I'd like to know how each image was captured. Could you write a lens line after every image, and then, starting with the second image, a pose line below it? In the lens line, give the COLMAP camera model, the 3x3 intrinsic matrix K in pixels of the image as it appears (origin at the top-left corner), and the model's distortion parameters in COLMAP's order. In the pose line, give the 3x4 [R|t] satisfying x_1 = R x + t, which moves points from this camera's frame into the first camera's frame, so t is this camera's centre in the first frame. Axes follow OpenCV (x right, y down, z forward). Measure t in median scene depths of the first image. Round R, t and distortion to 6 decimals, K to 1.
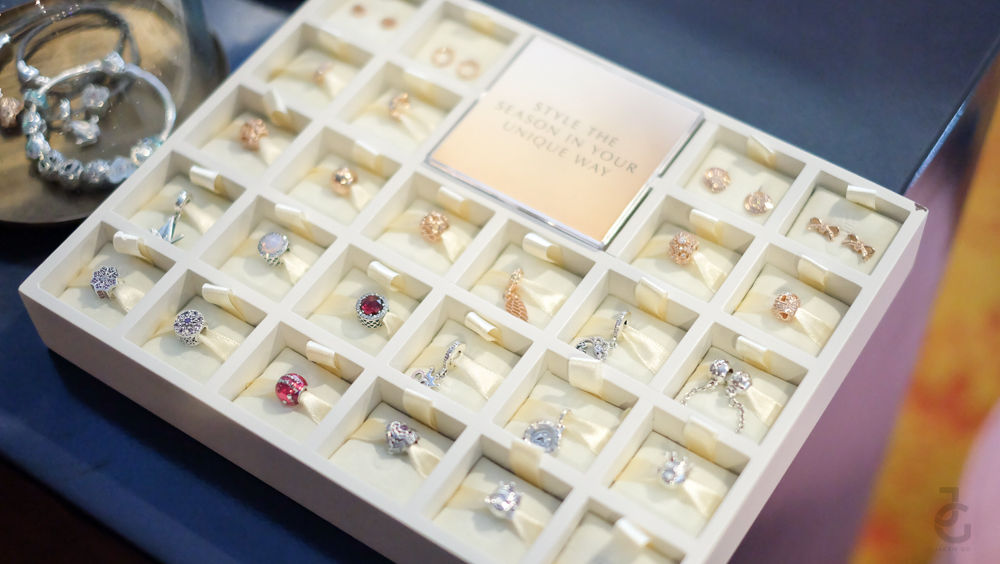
lens RADIAL K [[1540.2, 0, 500.0], [0, 1540.2, 282.0], [0, 0, 1]] dist [0.001202, 0.028635]
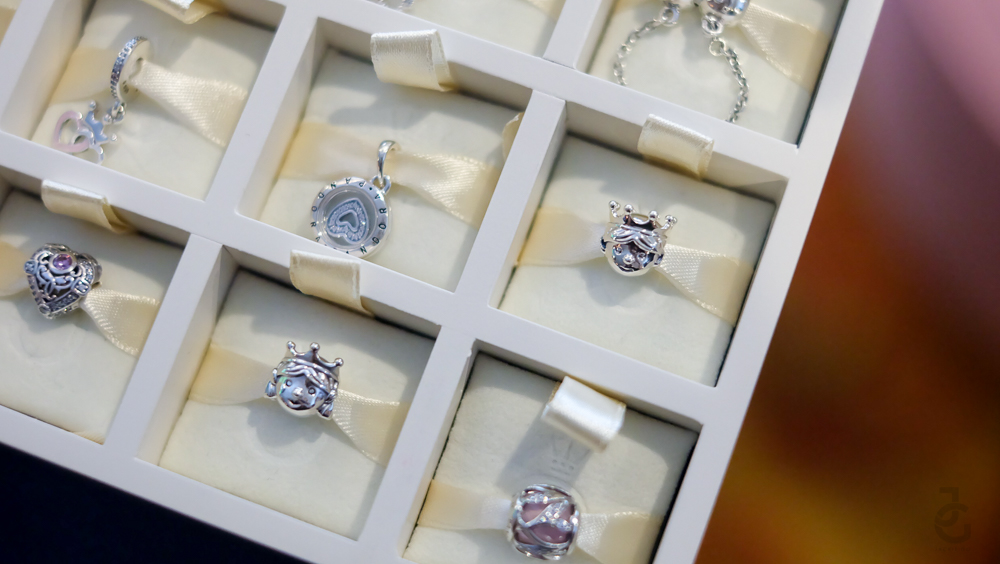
lens RADIAL K [[1532.5, 0, 473.1], [0, 1532.5, 282.6], [0, 0, 1]] dist [-0.155798, 0.027179]
pose [[0.971030, -0.231645, 0.058664, 0.031249], [0.191618, 0.901507, 0.388031, -0.055463], [-0.142772, -0.365548, 0.919777, 0.546247]]
